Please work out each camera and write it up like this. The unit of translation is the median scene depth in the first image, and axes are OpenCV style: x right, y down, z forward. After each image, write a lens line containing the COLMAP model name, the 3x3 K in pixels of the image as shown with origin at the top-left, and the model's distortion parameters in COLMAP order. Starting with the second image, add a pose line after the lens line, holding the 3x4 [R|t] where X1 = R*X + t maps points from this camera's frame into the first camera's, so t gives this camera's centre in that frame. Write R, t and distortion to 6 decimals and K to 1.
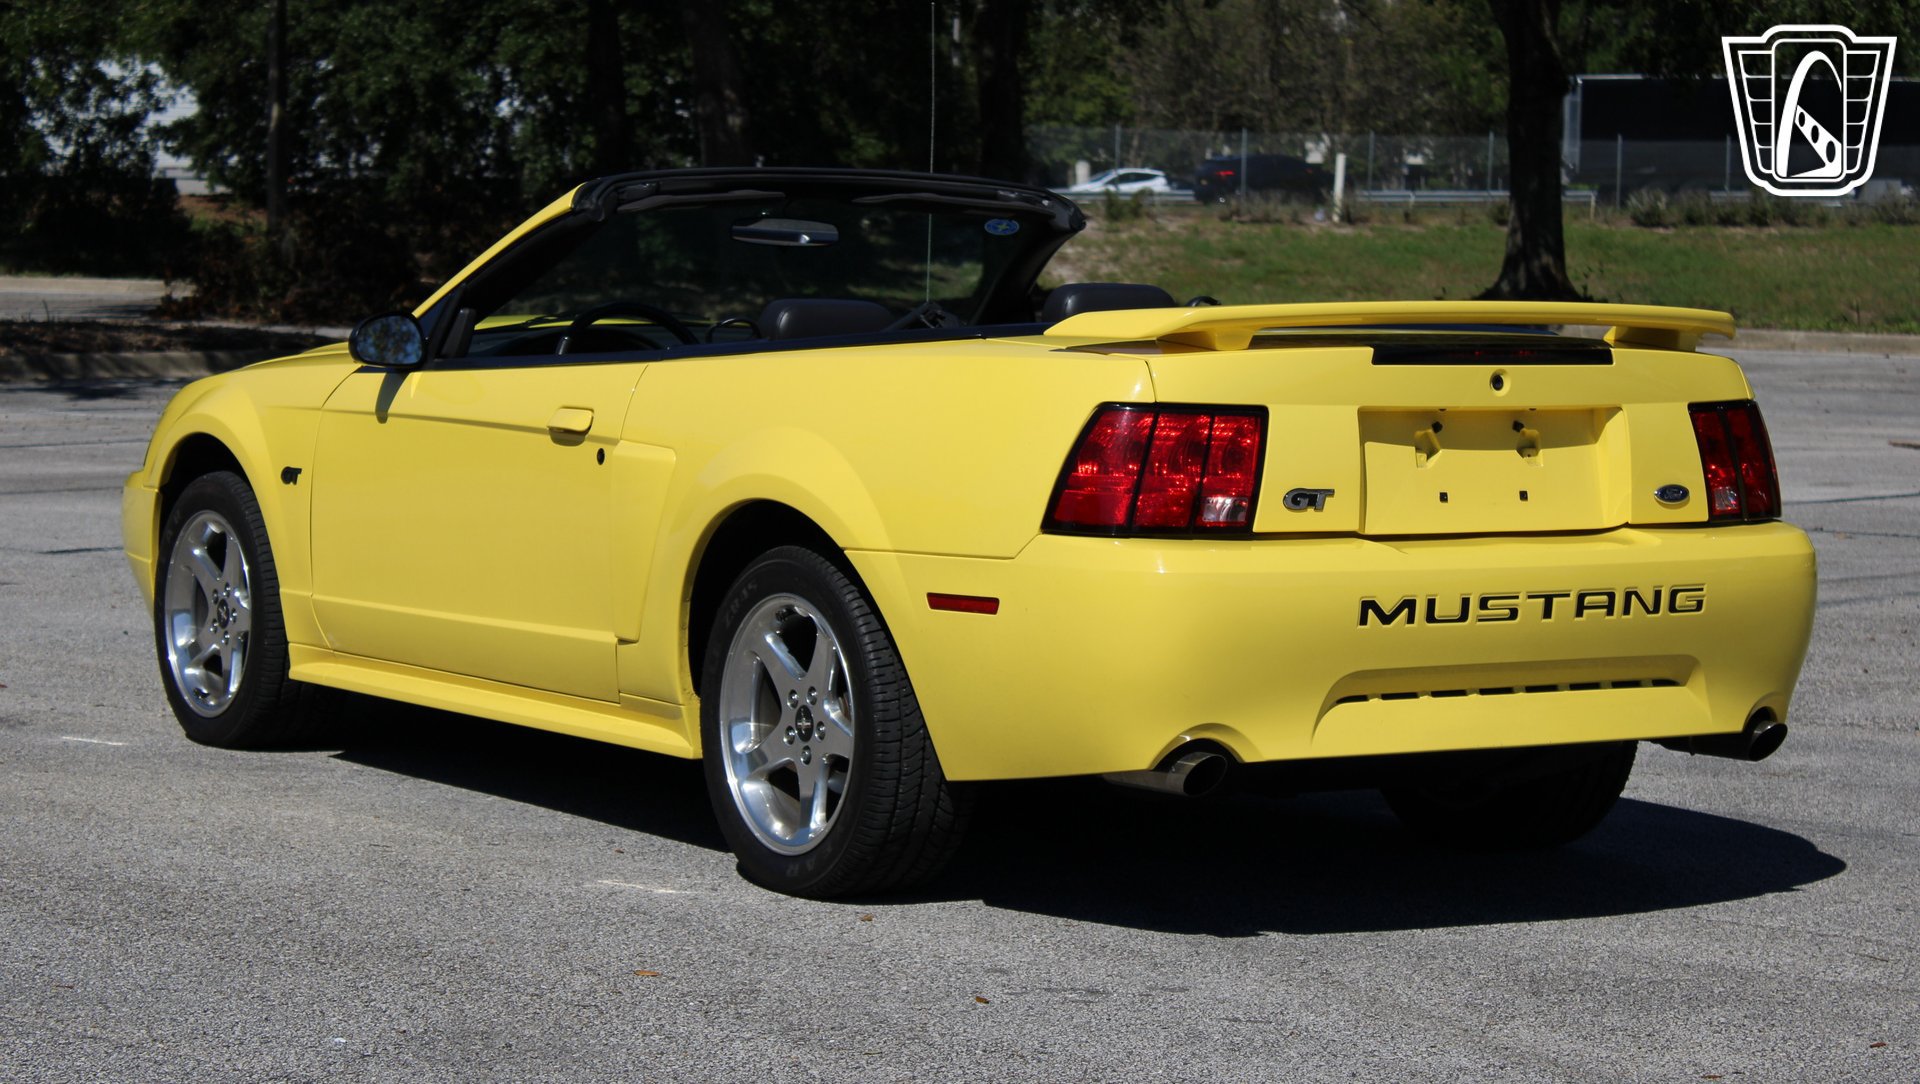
lens RADIAL K [[4727.0, 0, 980.8], [0, 4727.0, 469.3], [0, 0, 1]] dist [0.124342, 0.000000]
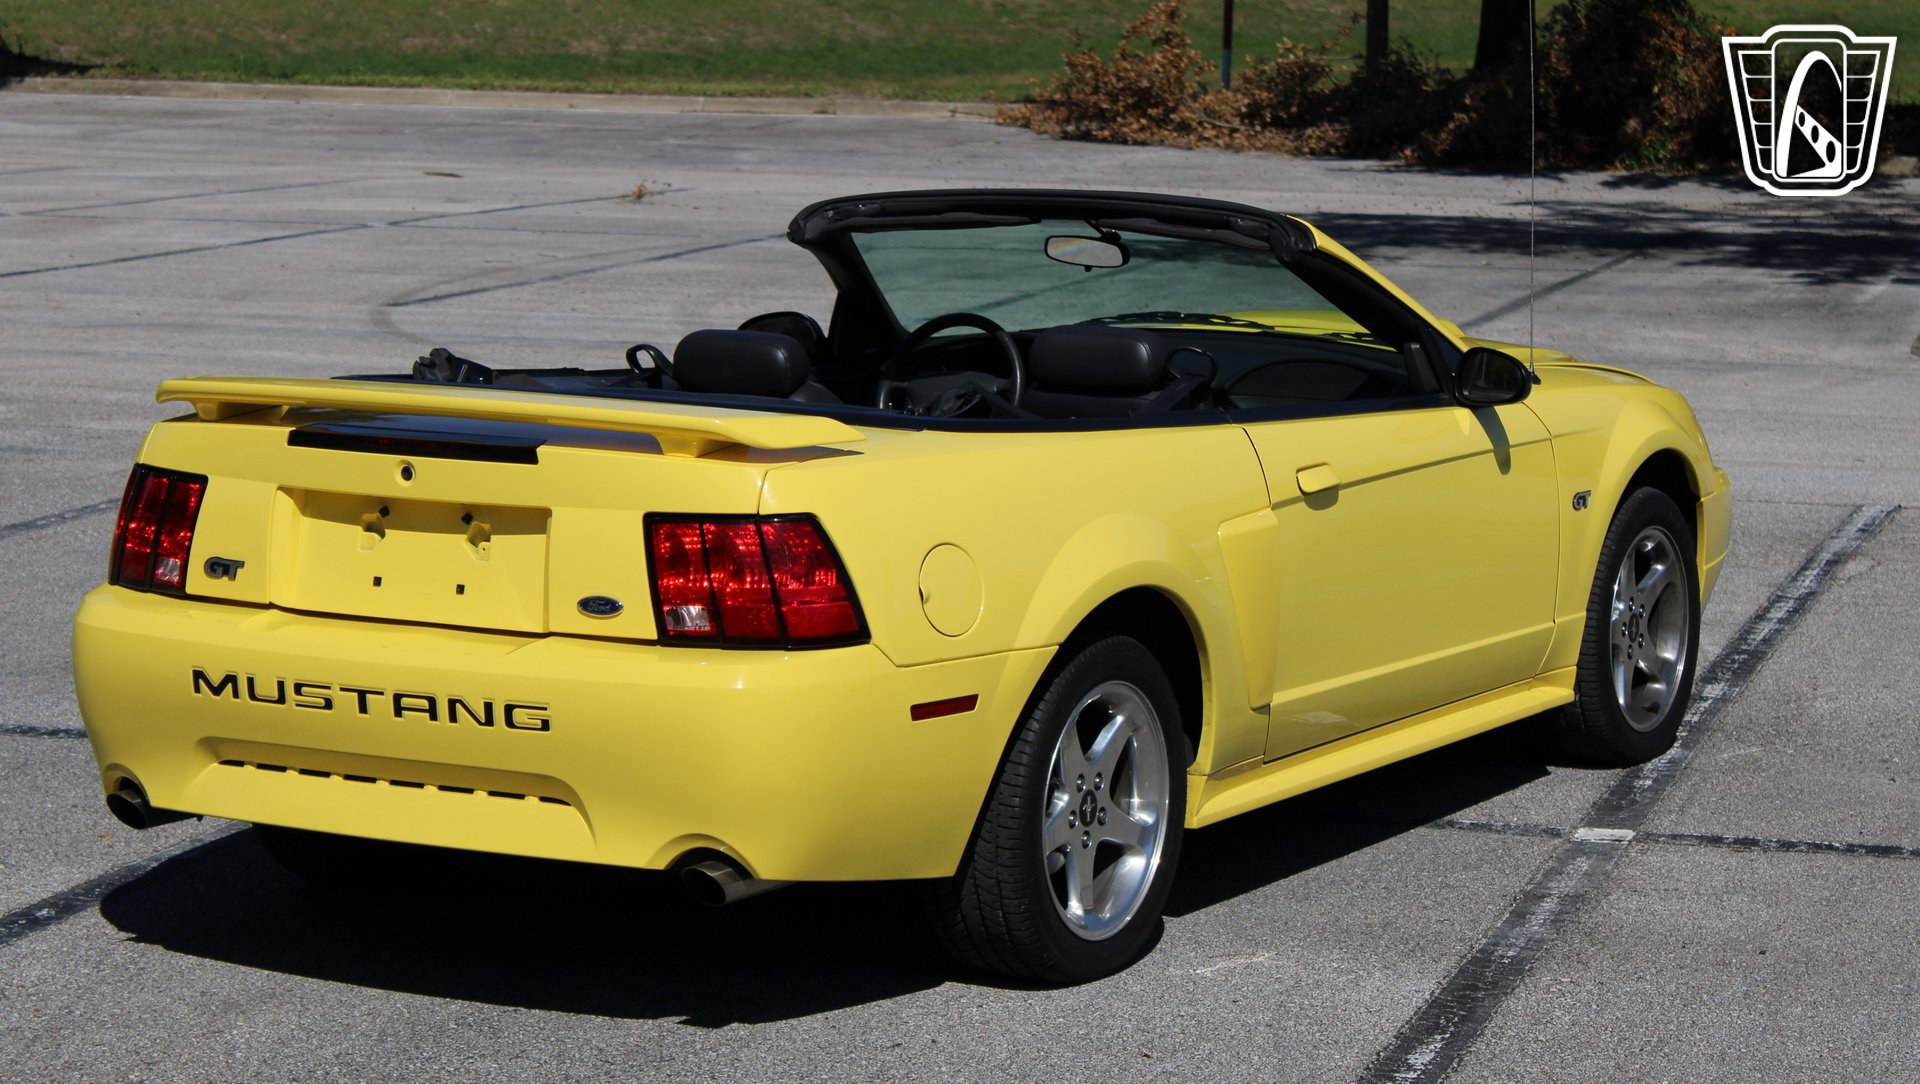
lens RADIAL K [[4727.0, 0, 945.7], [0, 4727.0, 530.8], [0, 0, 1]] dist [0.124342, 0.000000]
pose [[0.437269, 0.101950, -0.893534, 1.038096], [-0.040768, 0.994779, 0.093551, -0.102867], [0.898406, -0.004479, 0.439142, 0.657908]]
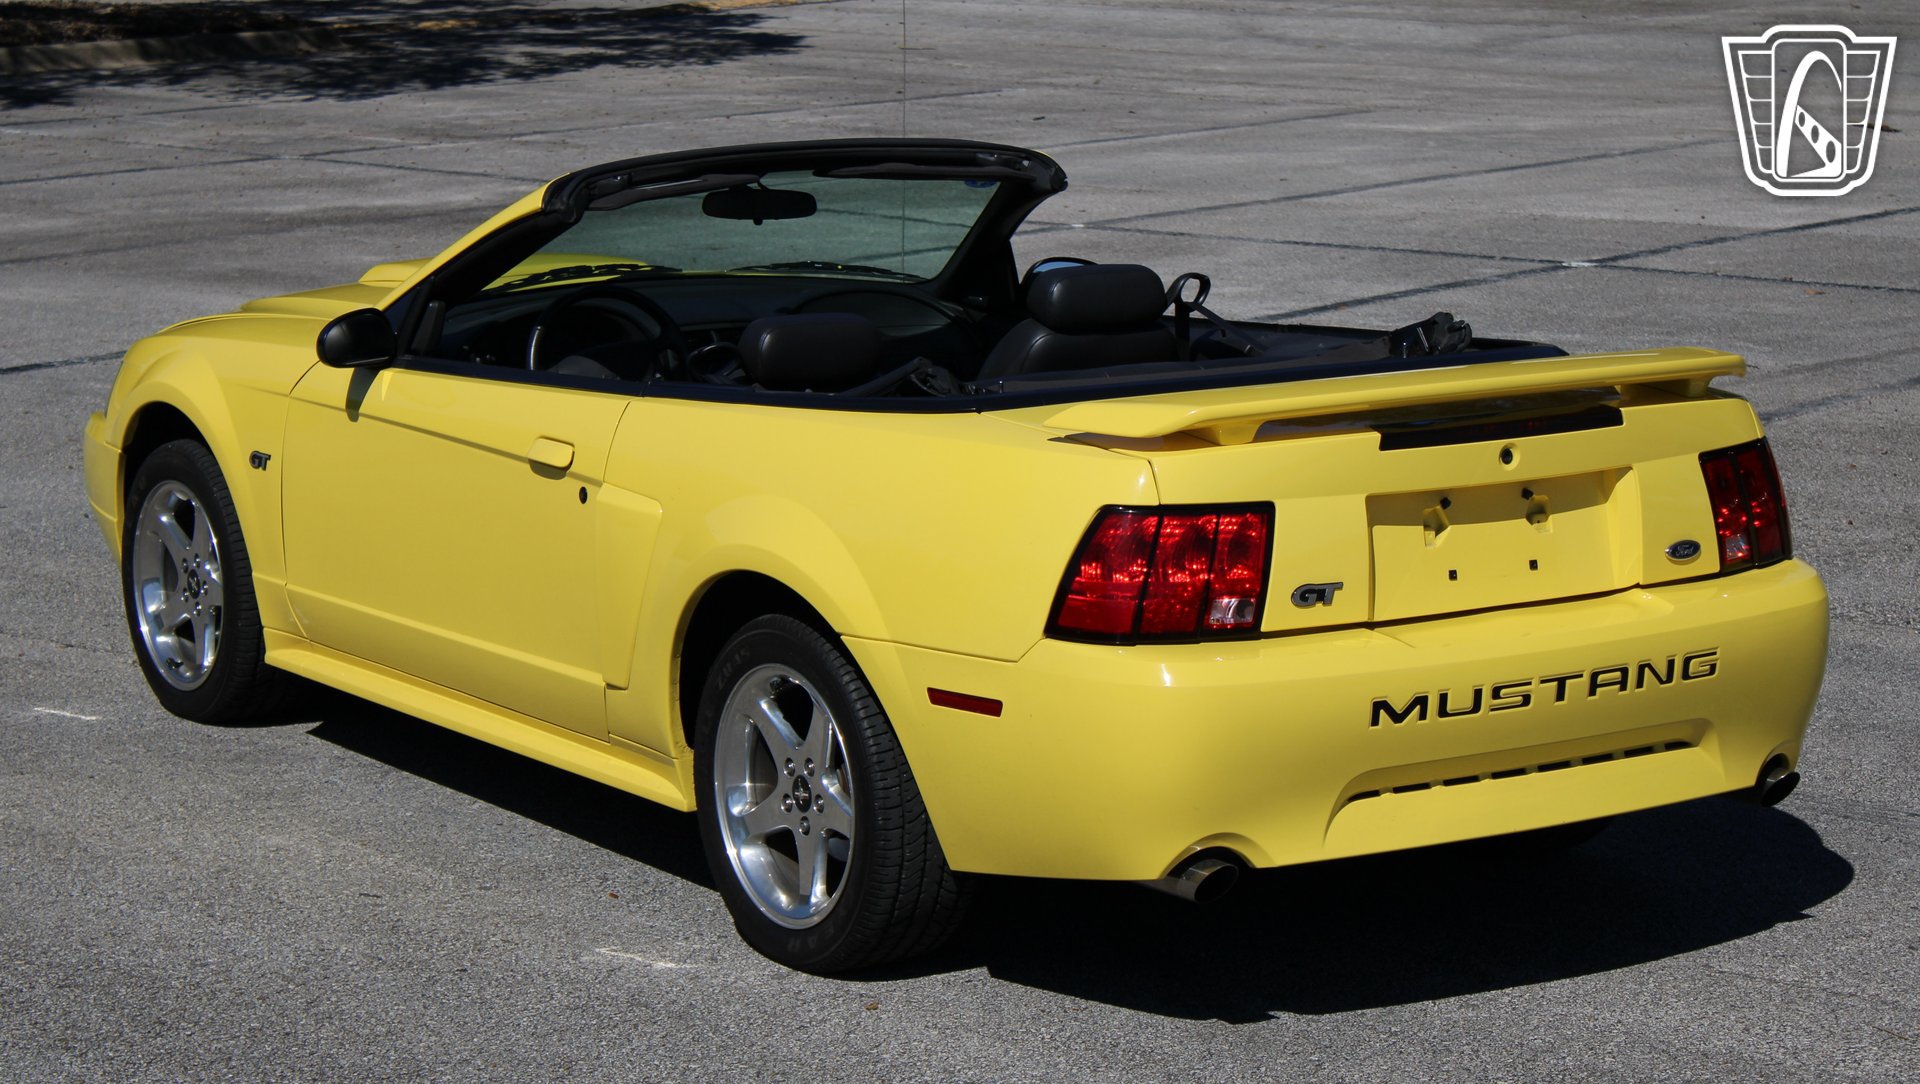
lens RADIAL K [[4727.0, 0, 989.8], [0, 4727.0, 494.5], [0, 0, 1]] dist [0.124342, 0.000000]
pose [[0.999677, -0.020756, 0.014654, -0.011760], [0.019043, 0.993896, 0.108667, -0.117297], [-0.016820, -0.108353, 0.993970, 0.030757]]
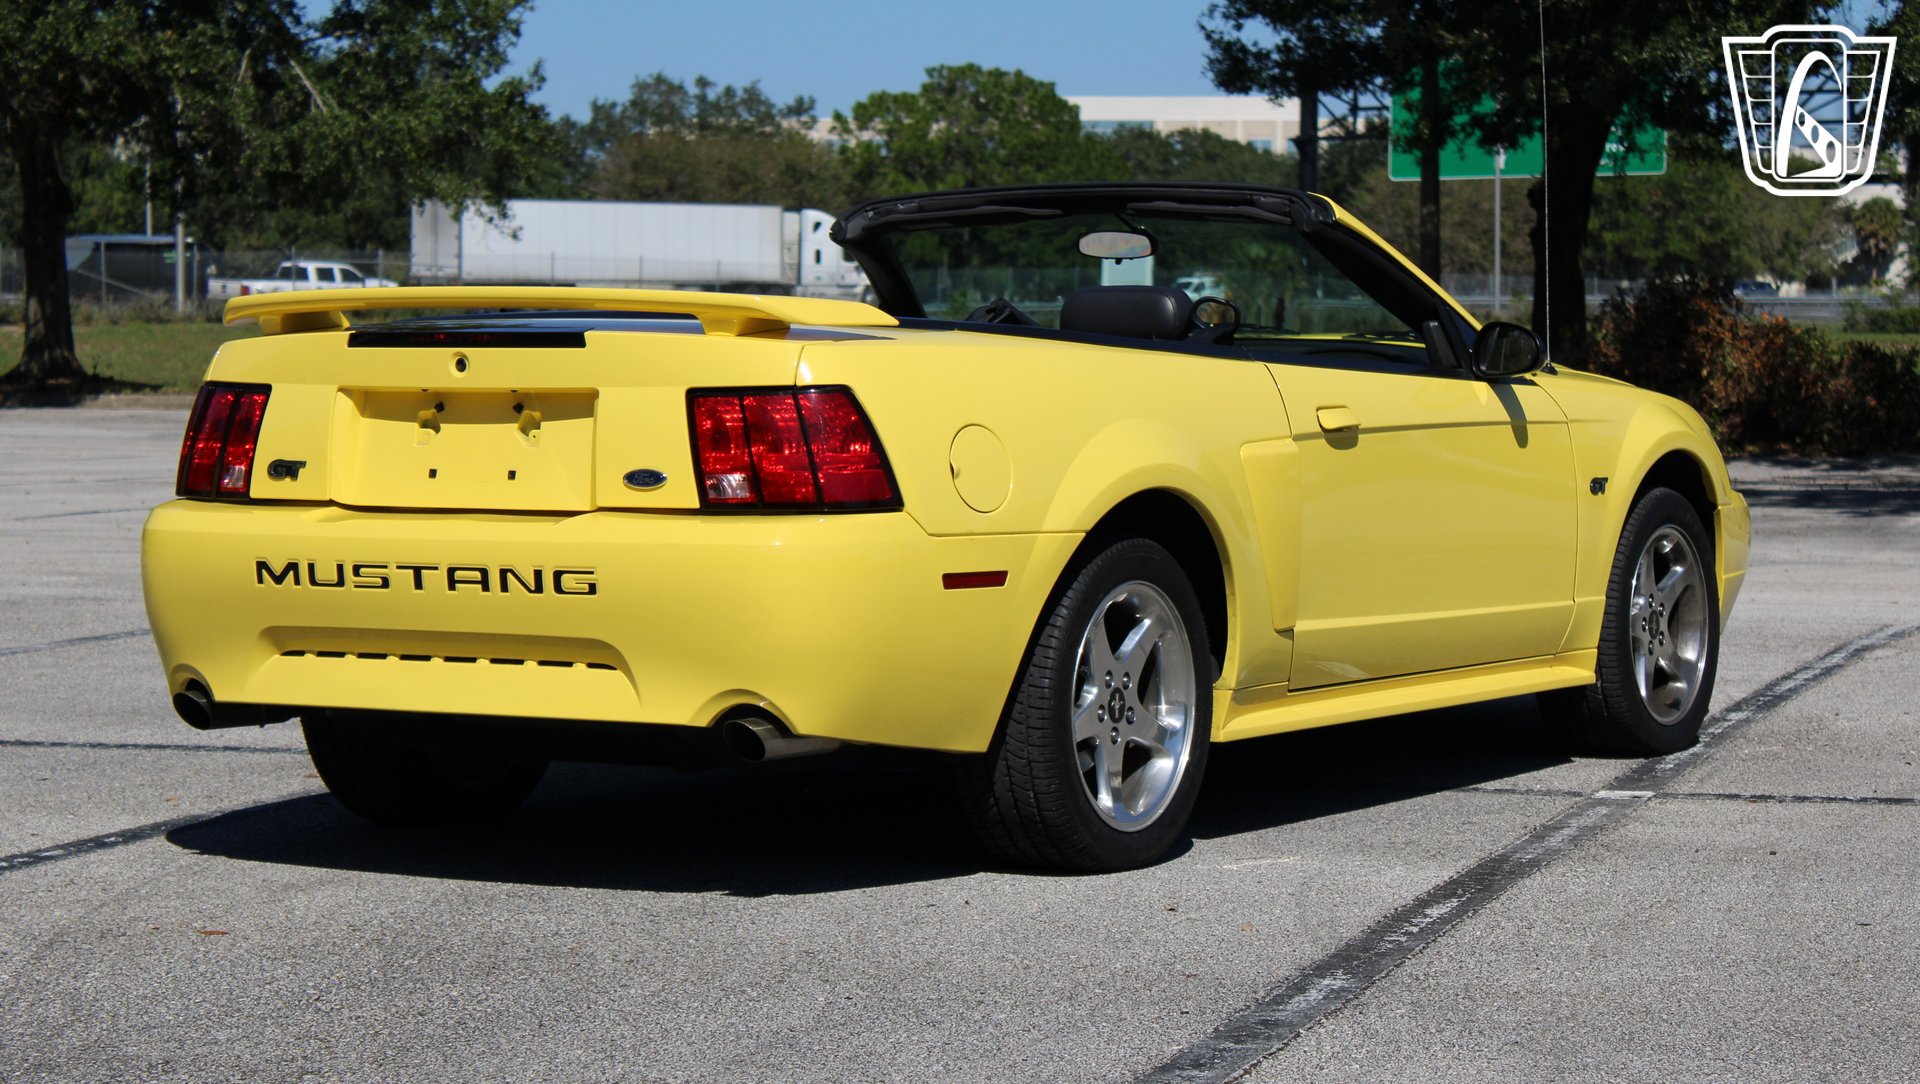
lens RADIAL K [[4727.0, 0, 952.8], [0, 4727.0, 533.6], [0, 0, 1]] dist [0.124342, 0.000000]
pose [[0.426189, 0.025200, -0.904283, 1.087005], [-0.033735, 0.999359, 0.011950, 0.002747], [0.904005, 0.025413, 0.426766, 0.647481]]
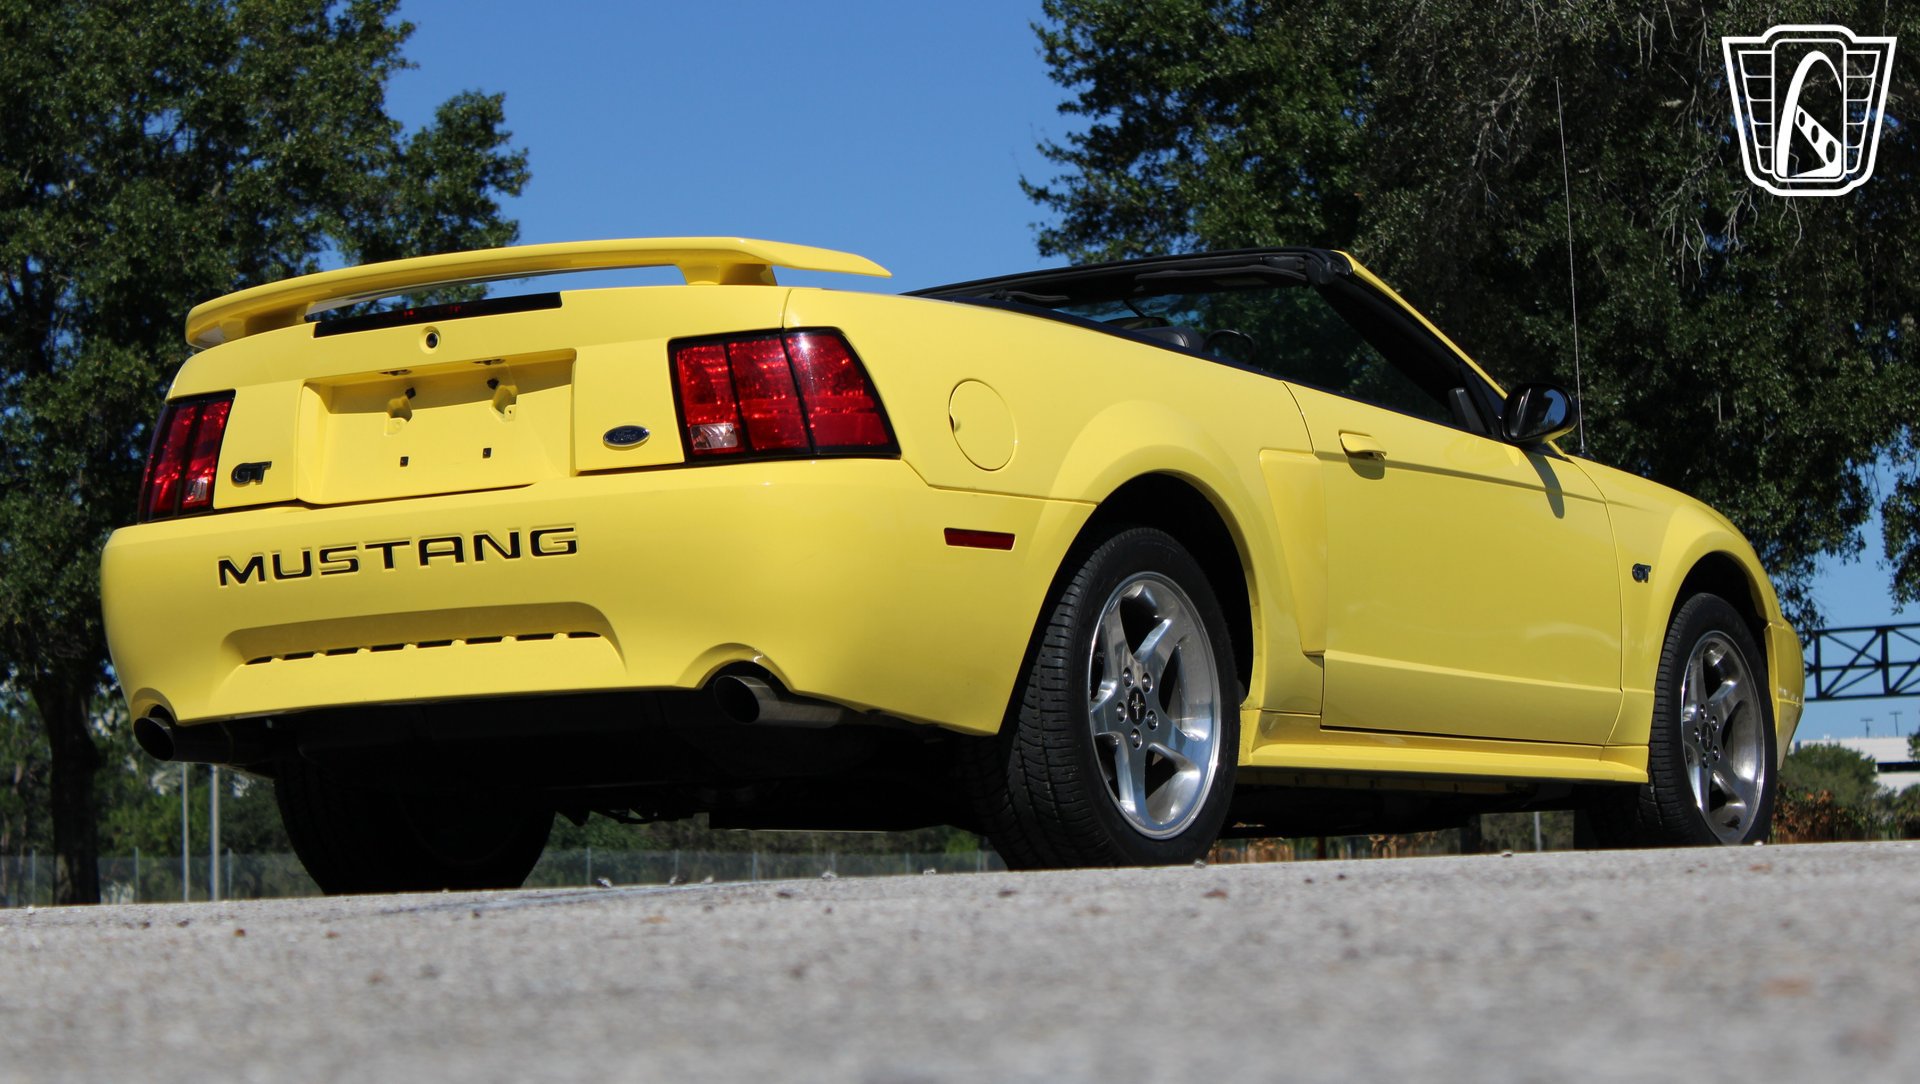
lens RADIAL K [[4727.0, 0, 963.5], [0, 4727.0, 525.0], [0, 0, 1]] dist [0.124342, 0.000000]
pose [[0.418936, -0.111521, -0.901141, 1.031270], [-0.004786, 0.992144, -0.125008, 0.141561], [0.908003, 0.056683, 0.415111, 0.685533]]
